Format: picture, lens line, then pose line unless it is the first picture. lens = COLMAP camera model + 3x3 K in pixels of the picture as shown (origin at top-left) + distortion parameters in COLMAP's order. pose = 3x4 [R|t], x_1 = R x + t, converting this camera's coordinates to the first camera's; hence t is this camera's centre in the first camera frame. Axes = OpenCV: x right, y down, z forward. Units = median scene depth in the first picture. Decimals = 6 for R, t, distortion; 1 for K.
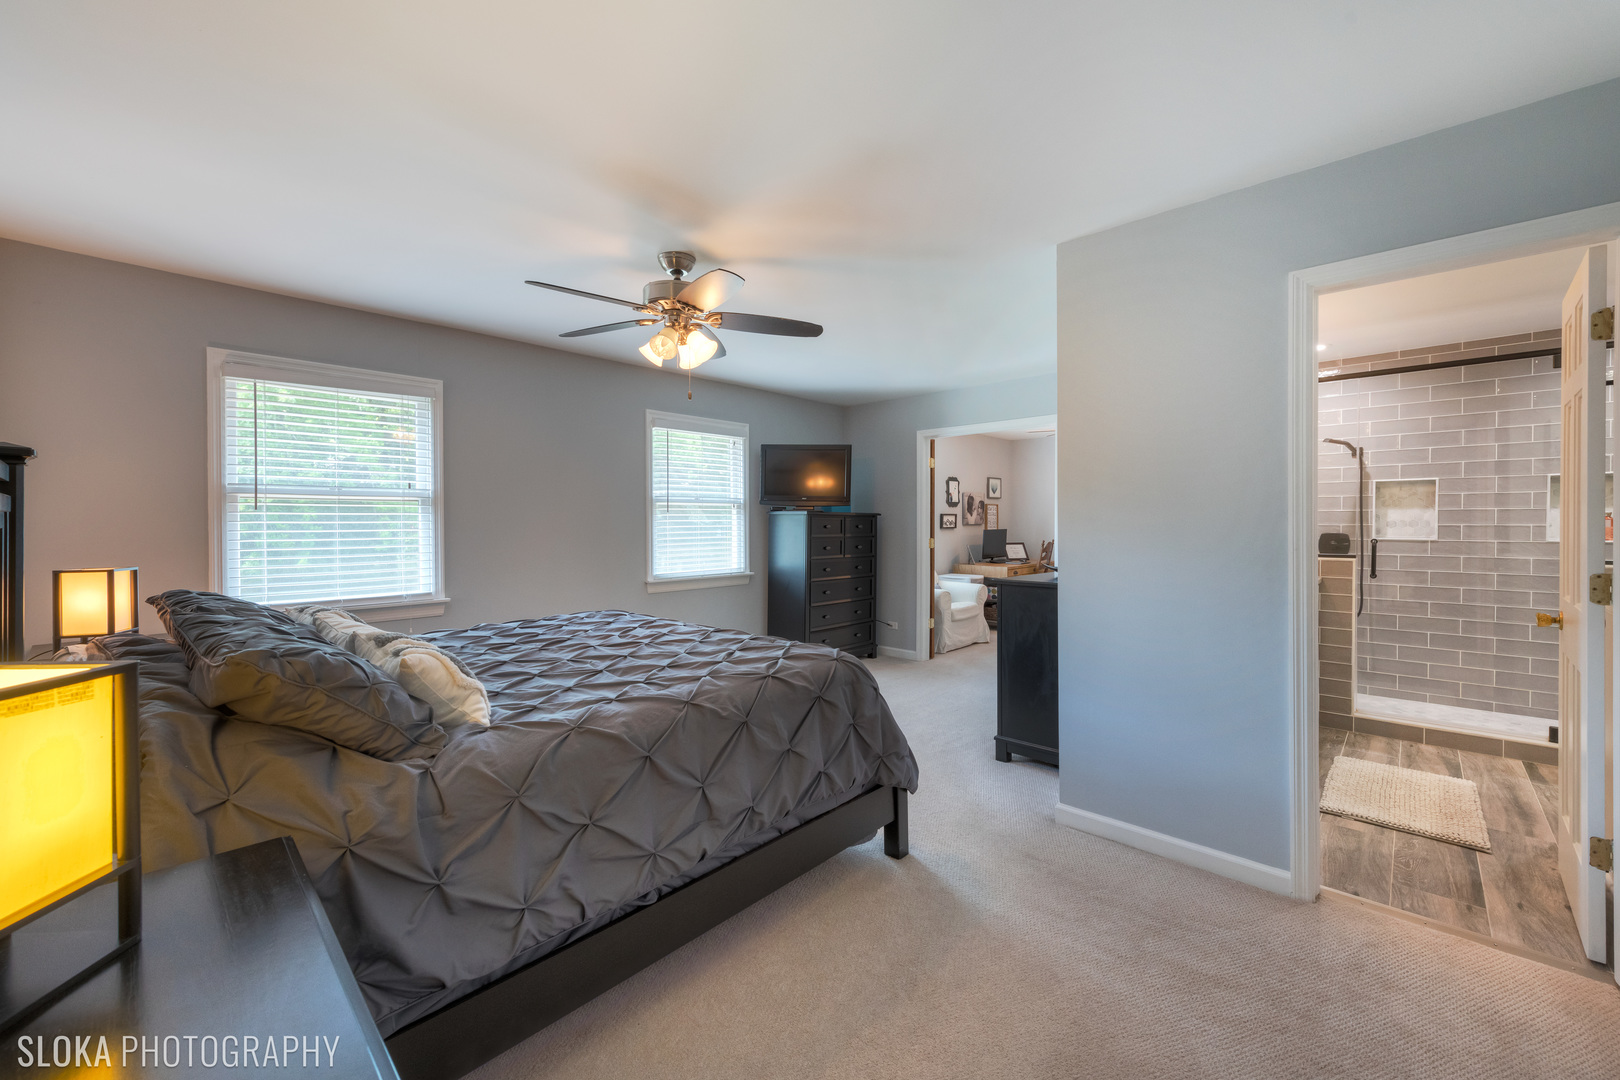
lens RADIAL K [[644.1, 0, 813.7], [0, 644.1, 528.2], [0, 0, 1]] dist [0.002584, -0.001755]
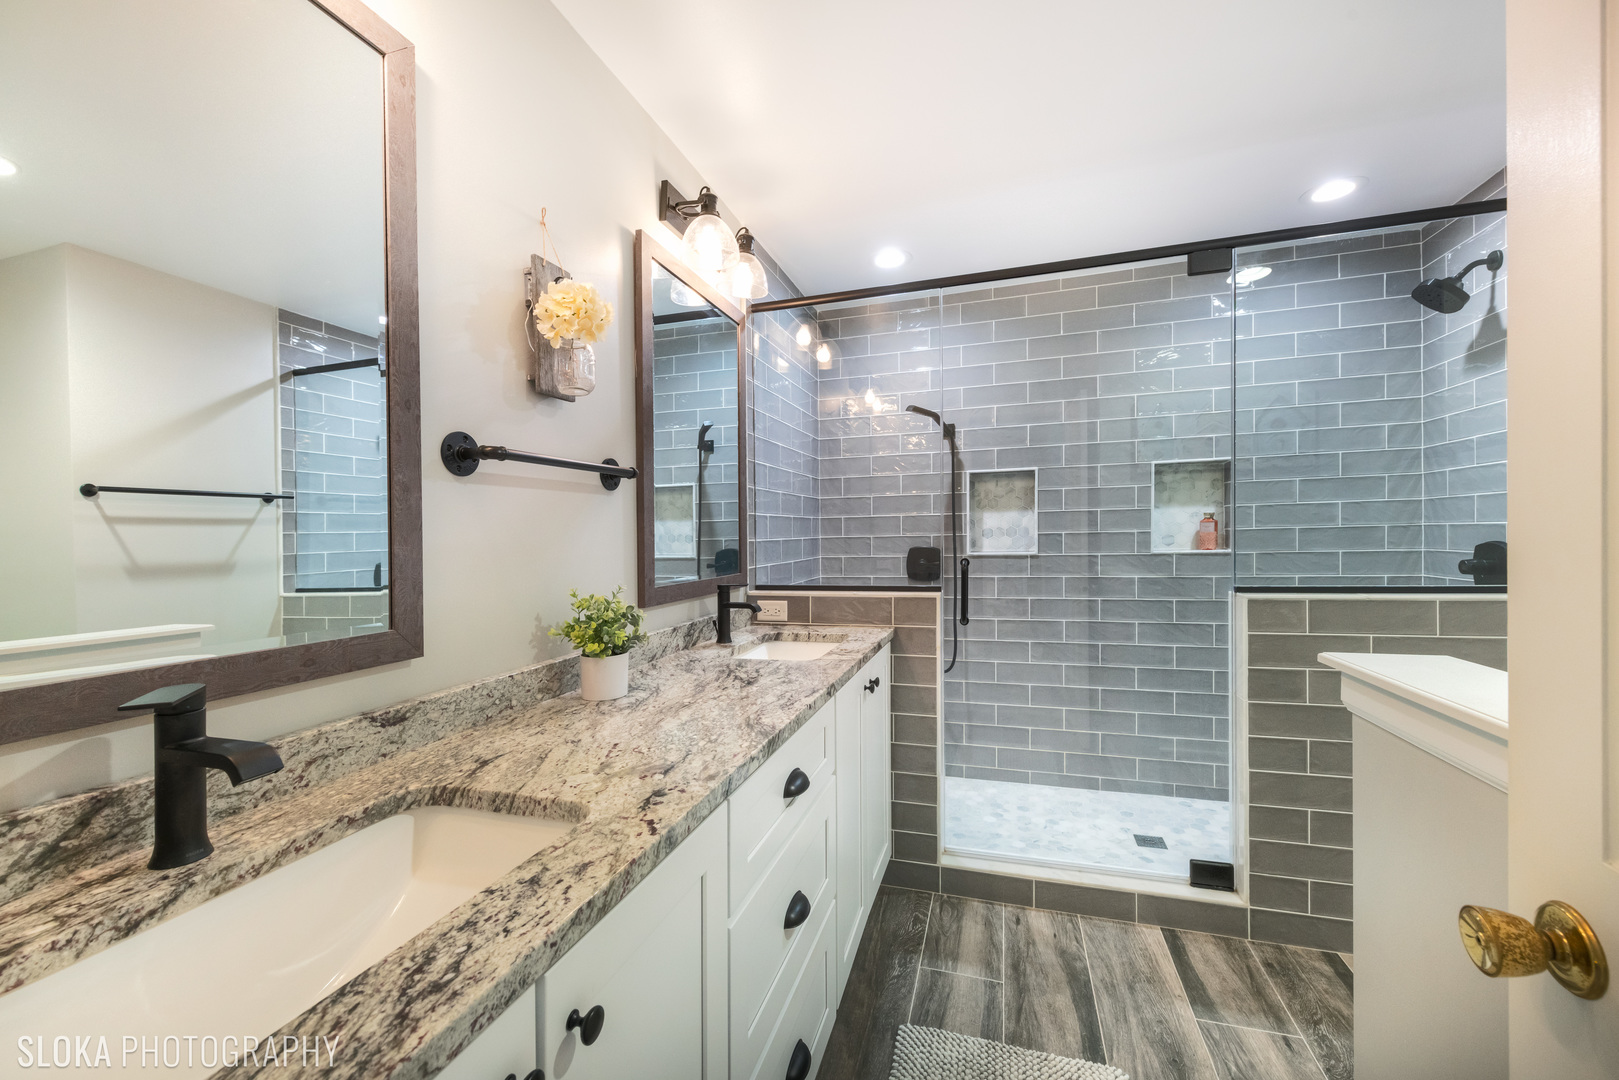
lens RADIAL K [[643.7, 0, 809.9], [0, 643.7, 567.9], [0, 0, 1]] dist [0.002584, -0.001755]
pose [[0.897066, -0.041371, 0.439957, 0.414266], [0.024404, 0.998727, 0.044155, -0.004067], [-0.441223, -0.028873, 0.896933, 0.457493]]
